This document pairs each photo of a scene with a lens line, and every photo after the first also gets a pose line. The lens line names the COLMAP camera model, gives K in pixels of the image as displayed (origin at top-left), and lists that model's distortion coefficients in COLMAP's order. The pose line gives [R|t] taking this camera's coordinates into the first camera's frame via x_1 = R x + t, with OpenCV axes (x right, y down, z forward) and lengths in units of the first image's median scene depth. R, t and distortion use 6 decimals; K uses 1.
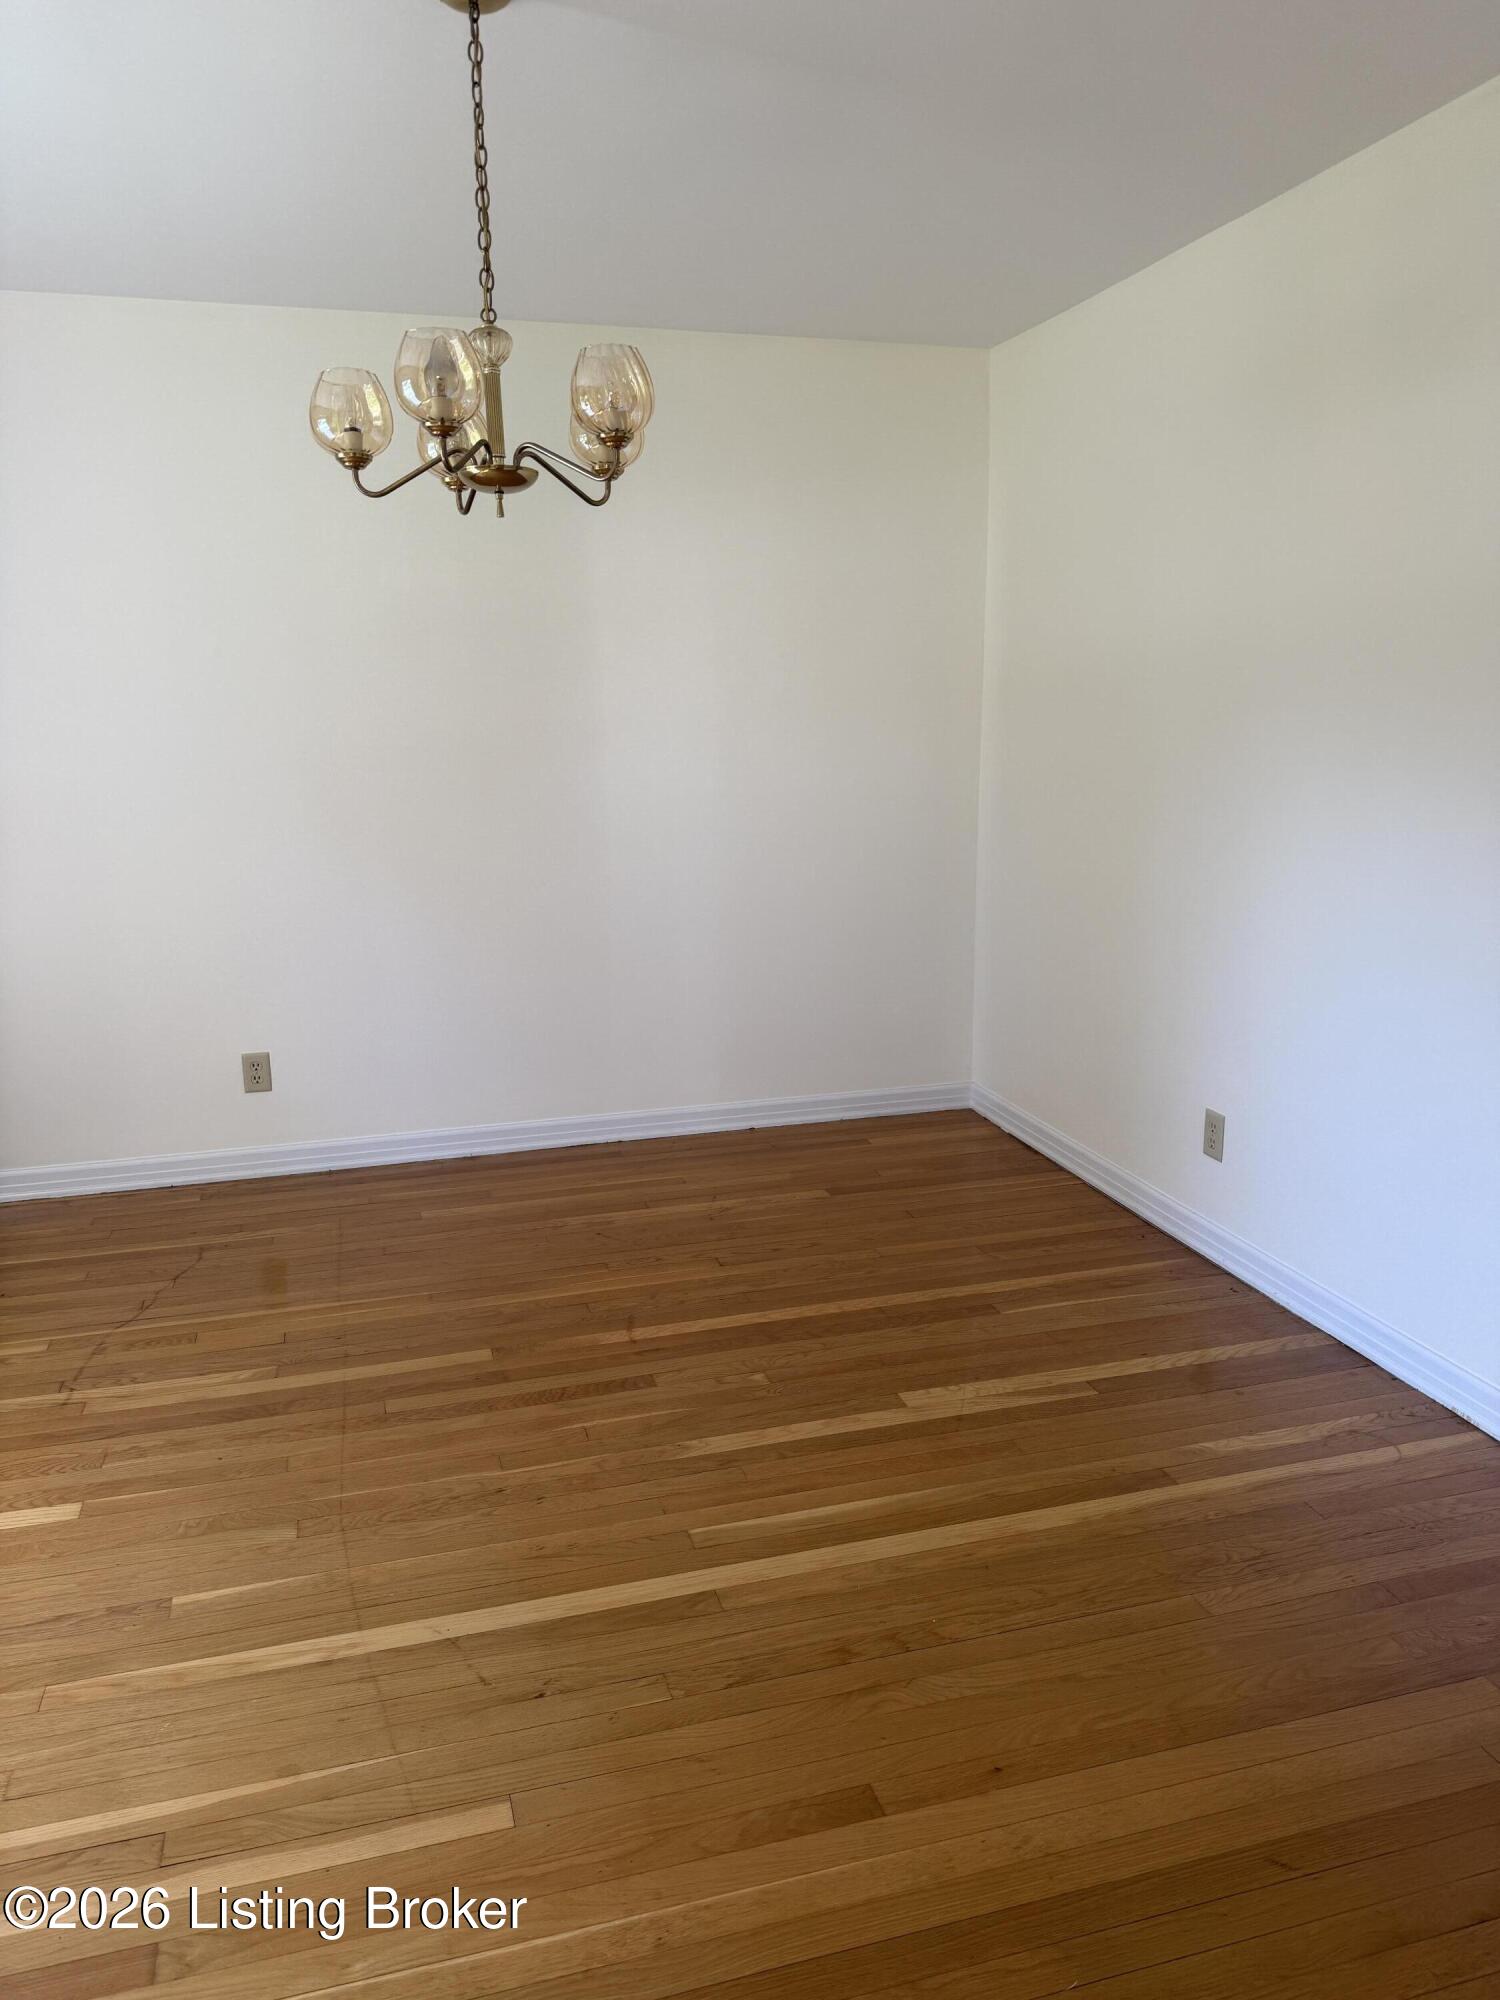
lens RADIAL K [[1422.2, 0, 699.8], [0, 1422.2, 1002.1], [0, 0, 1]] dist [0.045161, -0.063141]
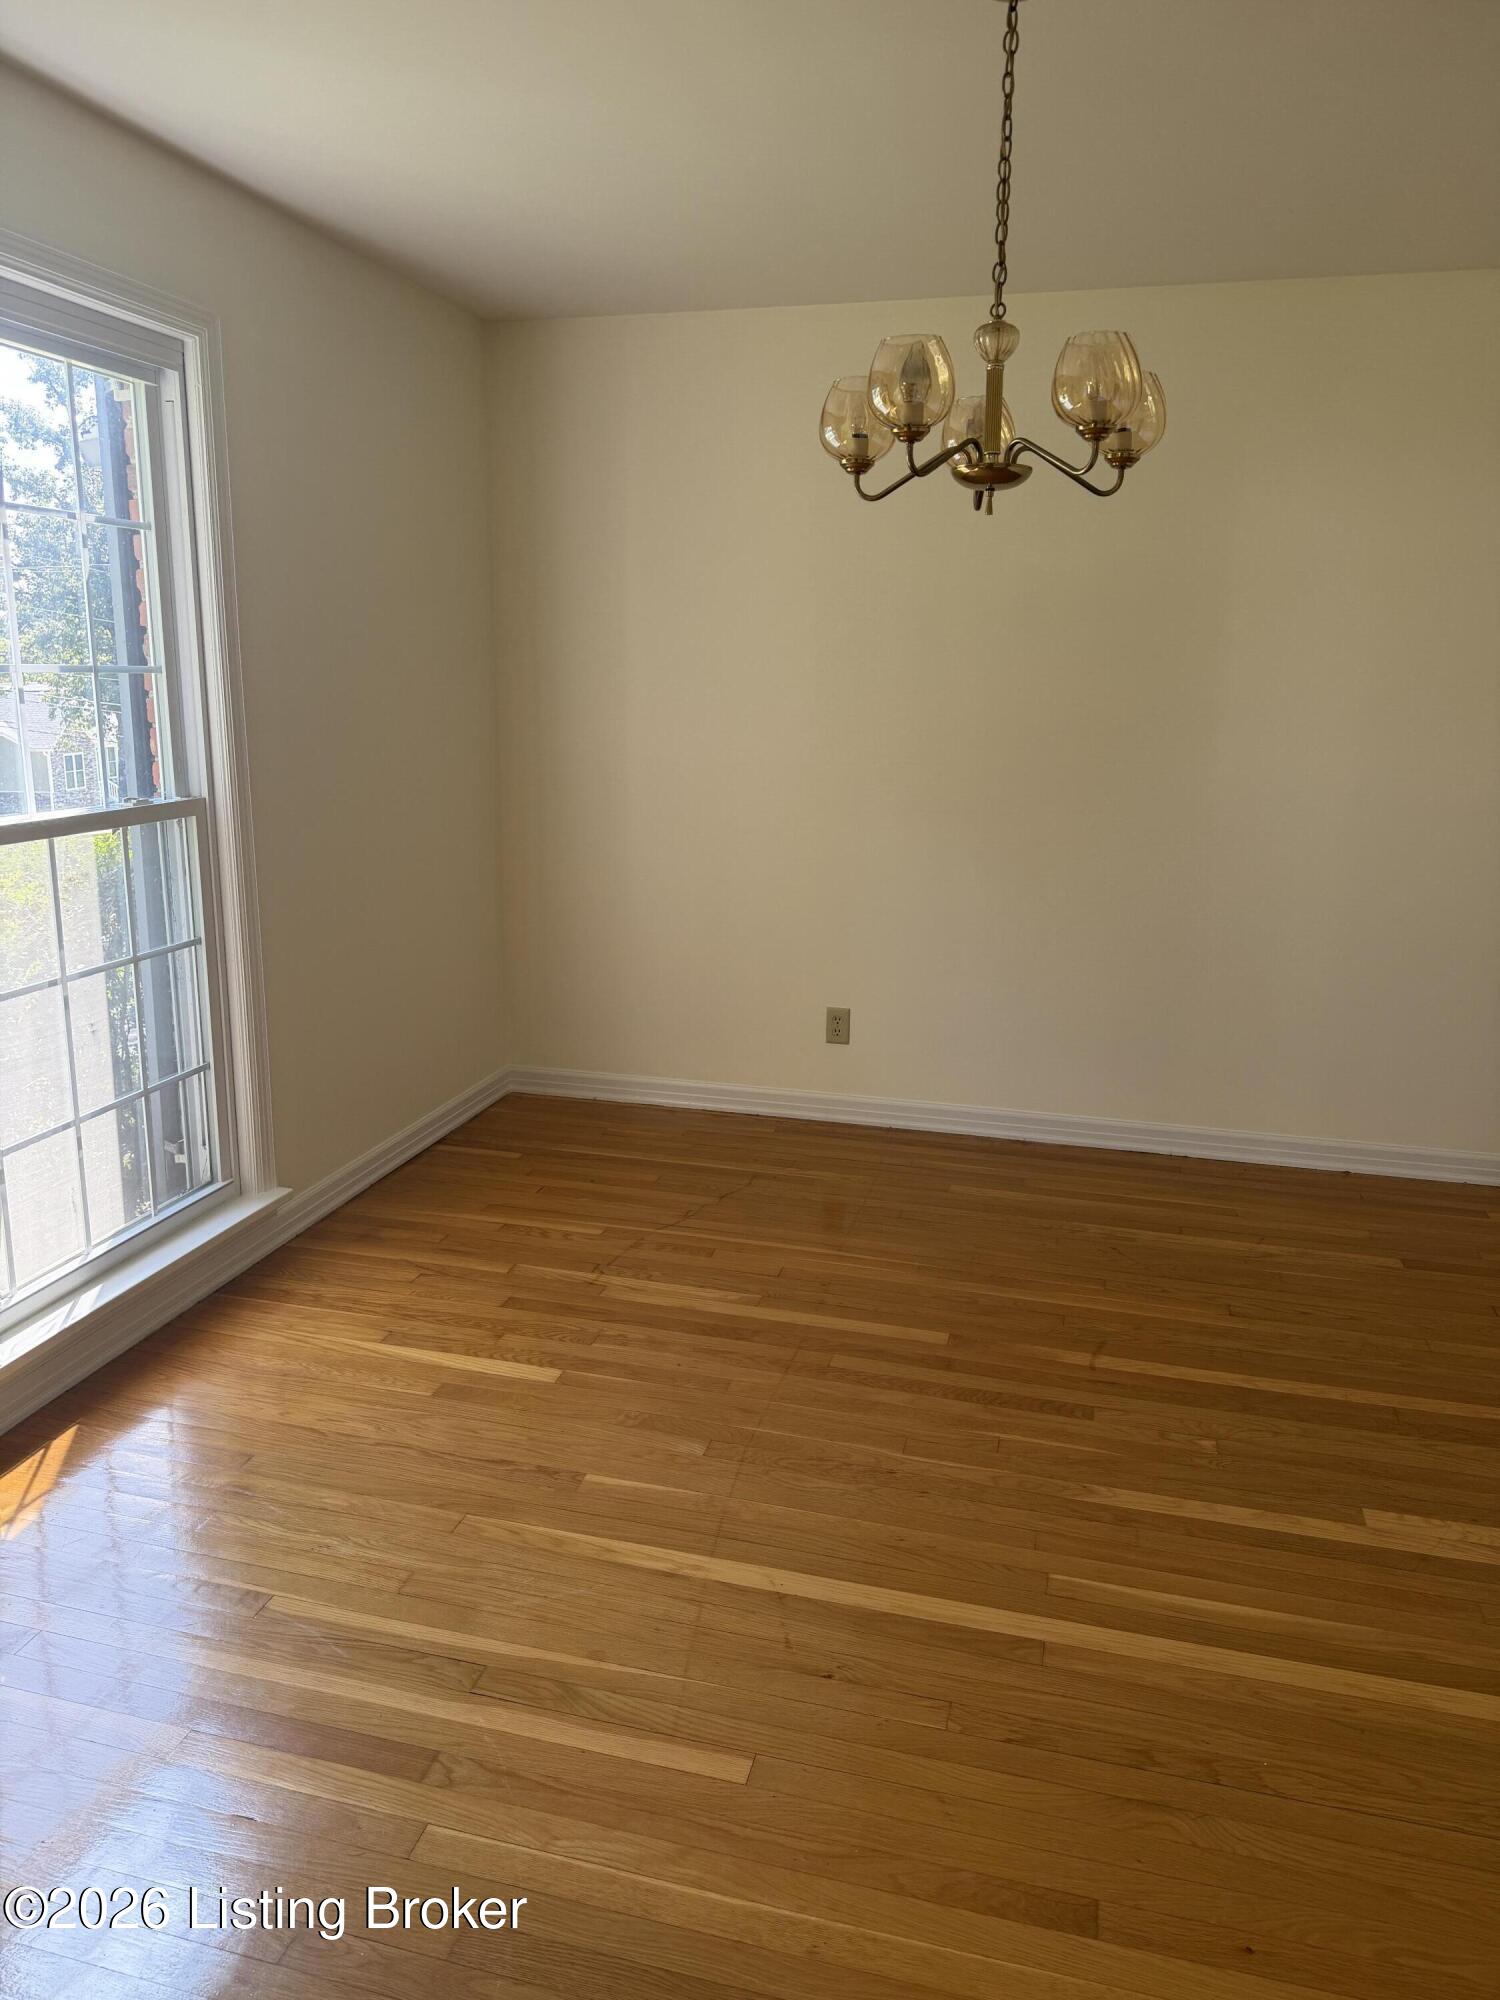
lens RADIAL K [[1422.2, 0, 758.4], [0, 1422.2, 985.6], [0, 0, 1]] dist [0.045161, -0.063141]
pose [[0.864334, 0.143097, -0.482130, 0.236737], [-0.133224, 0.989566, 0.054869, -0.048436], [0.484951, 0.016806, 0.874380, 0.061781]]
